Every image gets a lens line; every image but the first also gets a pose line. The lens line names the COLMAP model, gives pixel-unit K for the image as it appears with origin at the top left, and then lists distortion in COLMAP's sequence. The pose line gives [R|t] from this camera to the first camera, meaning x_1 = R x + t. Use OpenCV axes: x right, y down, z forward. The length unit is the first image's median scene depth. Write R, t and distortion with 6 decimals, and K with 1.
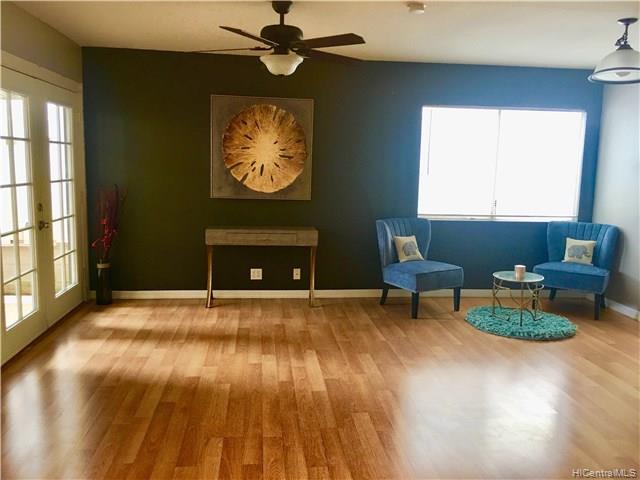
lens RADIAL K [[539.8, 0, 320.4], [0, 539.8, 239.4], [0, 0, 1]] dist [0.057167, -0.035165]
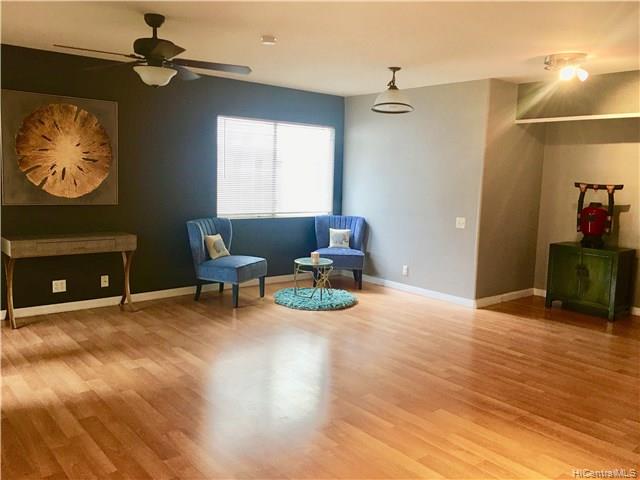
lens RADIAL K [[539.8, 0, 318.3], [0, 539.8, 239.8], [0, 0, 1]] dist [0.057167, -0.035165]
pose [[0.836124, -0.067864, 0.544327, -0.264625], [0.066072, 0.997553, 0.022879, -0.007149], [-0.544547, 0.016835, 0.838561, -0.027727]]
